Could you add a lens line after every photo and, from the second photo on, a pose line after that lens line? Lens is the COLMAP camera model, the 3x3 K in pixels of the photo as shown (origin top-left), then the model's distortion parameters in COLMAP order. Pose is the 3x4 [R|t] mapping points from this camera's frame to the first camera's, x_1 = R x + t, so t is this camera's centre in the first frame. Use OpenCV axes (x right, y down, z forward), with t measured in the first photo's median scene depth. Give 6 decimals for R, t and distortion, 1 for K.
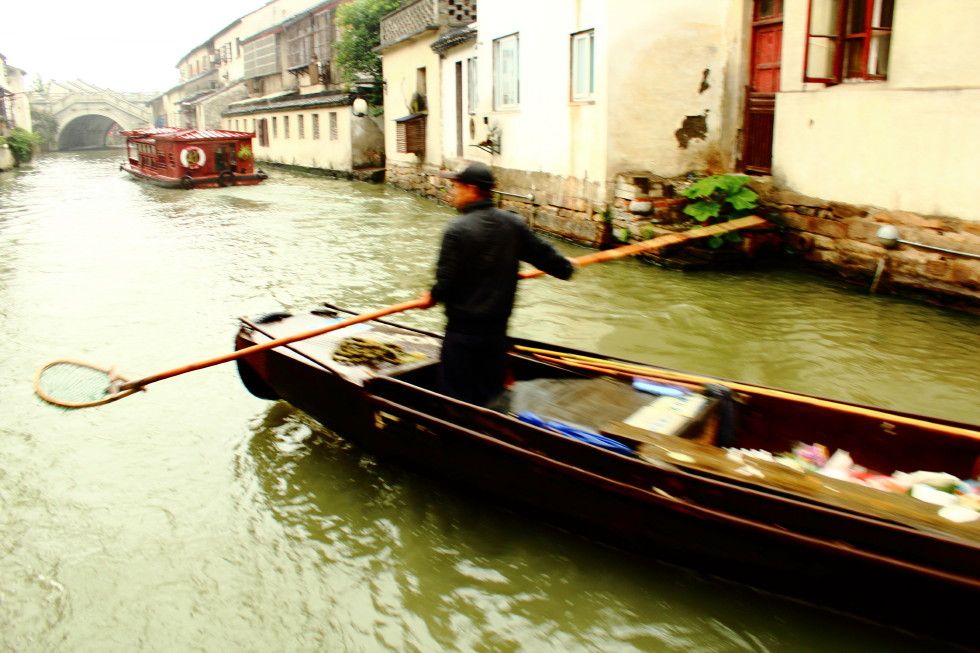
lens RADIAL K [[821.4, 0, 490.2], [0, 821.4, 297.1], [0, 0, 1]] dist [-0.048971, 0.009458]
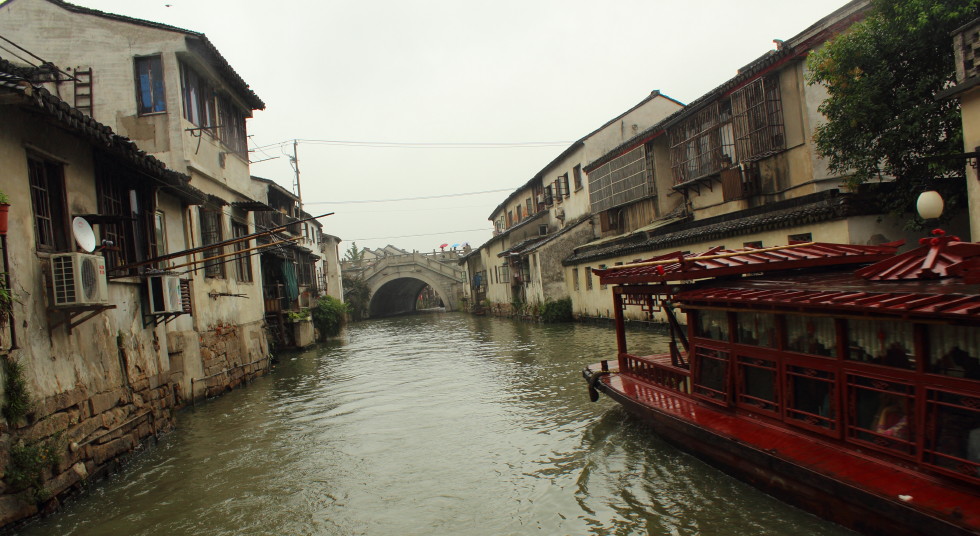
lens RADIAL K [[851.4, 0, 490.0], [0, 851.4, 268.0], [0, 0, 1]] dist [-0.001402, 0.000769]
pose [[0.939115, -0.078730, -0.334462, -0.115230], [0.005854, 0.976920, -0.213523, -0.044685], [0.343554, 0.198565, 0.917901, 0.222301]]
